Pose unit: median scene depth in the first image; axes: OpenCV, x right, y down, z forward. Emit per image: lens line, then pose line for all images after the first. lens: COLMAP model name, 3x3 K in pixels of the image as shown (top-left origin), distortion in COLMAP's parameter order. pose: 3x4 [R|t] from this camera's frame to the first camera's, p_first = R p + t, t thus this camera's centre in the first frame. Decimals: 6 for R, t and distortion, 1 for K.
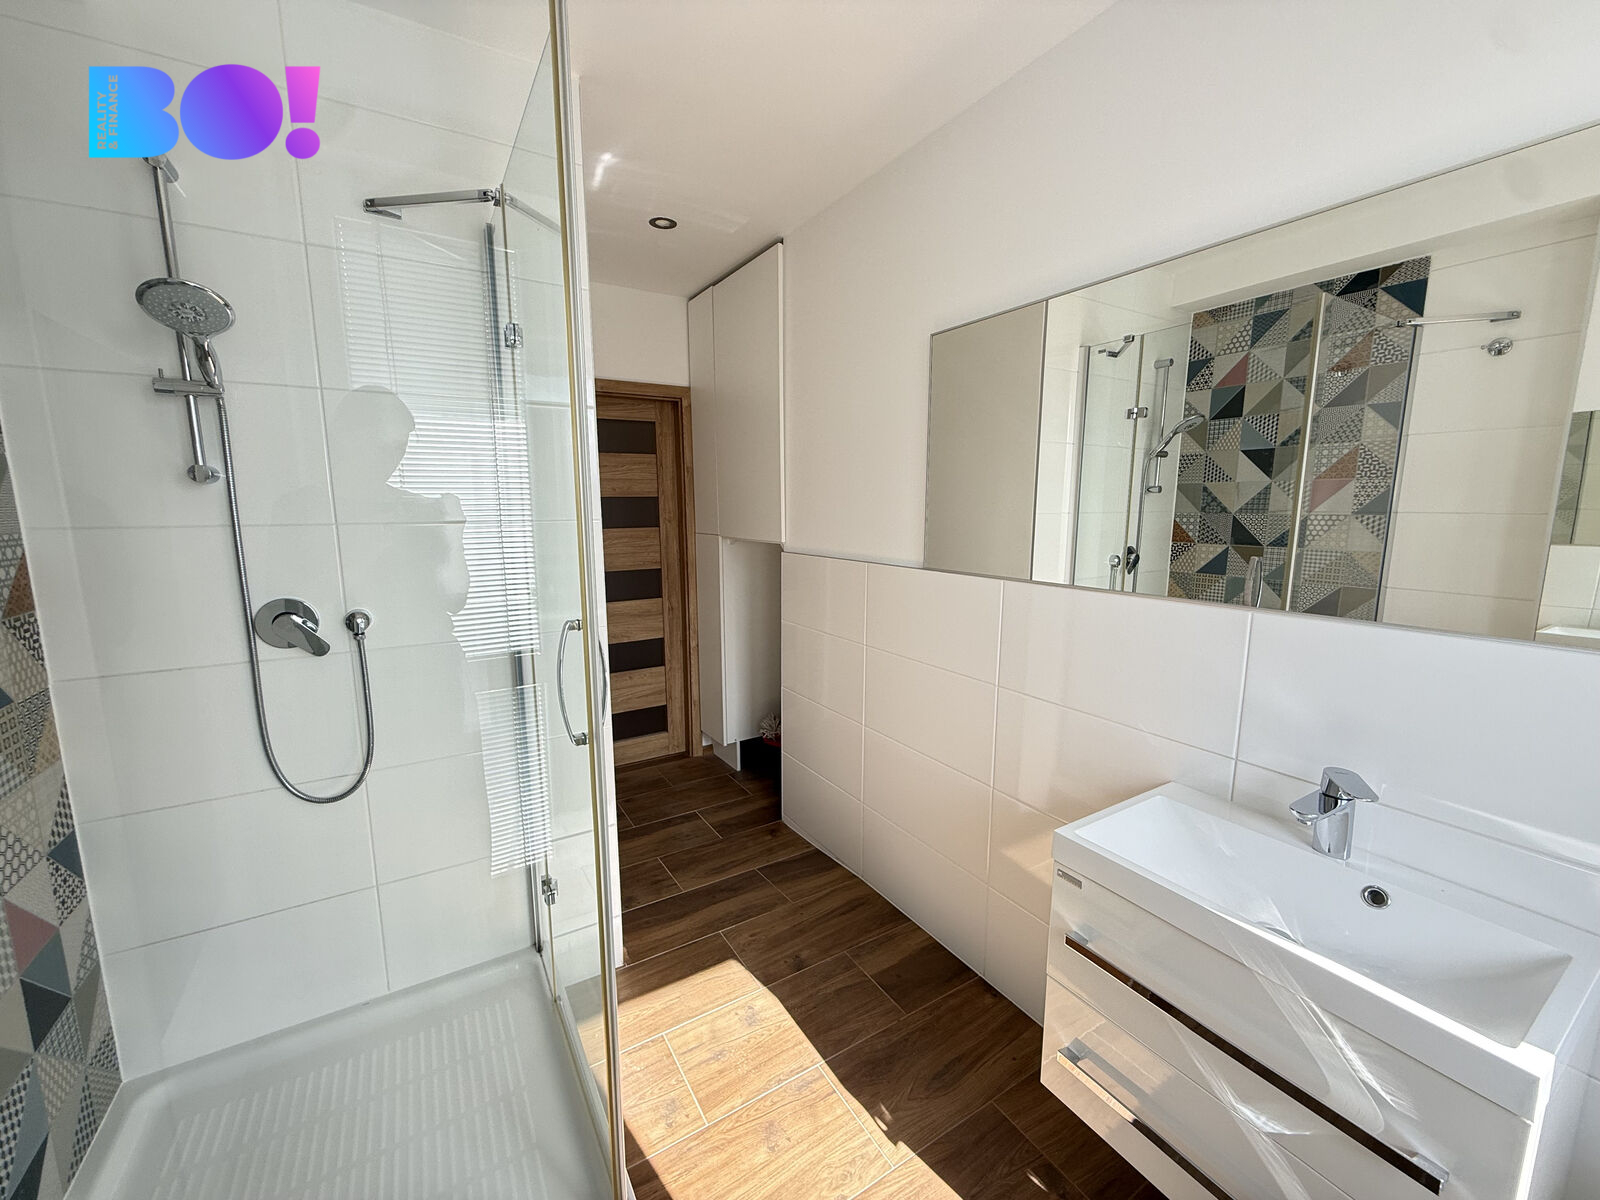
lens RADIAL K [[632.8, 0, 797.6], [0, 632.8, 597.2], [0, 0, 1]] dist [-0.000227, -0.000268]
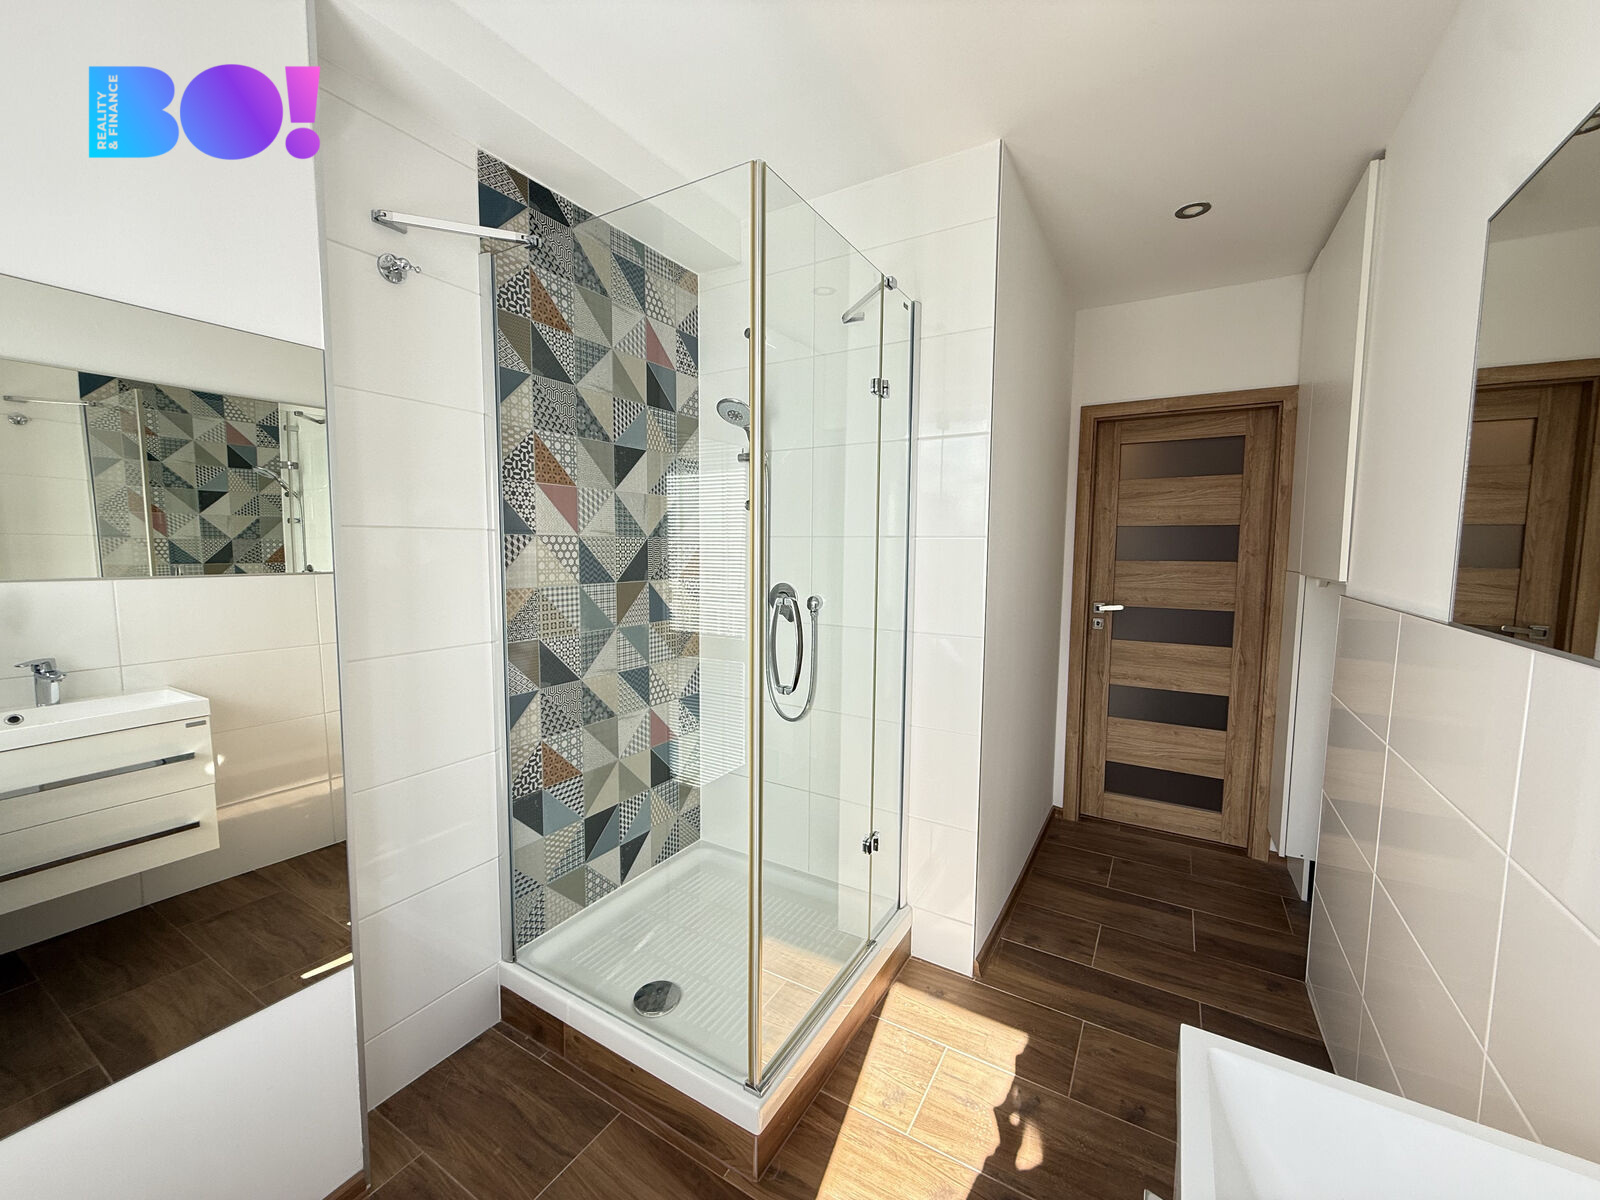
lens RADIAL K [[632.8, 0, 797.6], [0, 632.8, 597.2], [0, 0, 1]] dist [-0.000227, -0.000268]
pose [[0.468232, 0.079779, -0.879996, 0.383404], [-0.141082, 0.989889, 0.014674, 0.005554], [0.872270, 0.117281, 0.474754, 0.183420]]
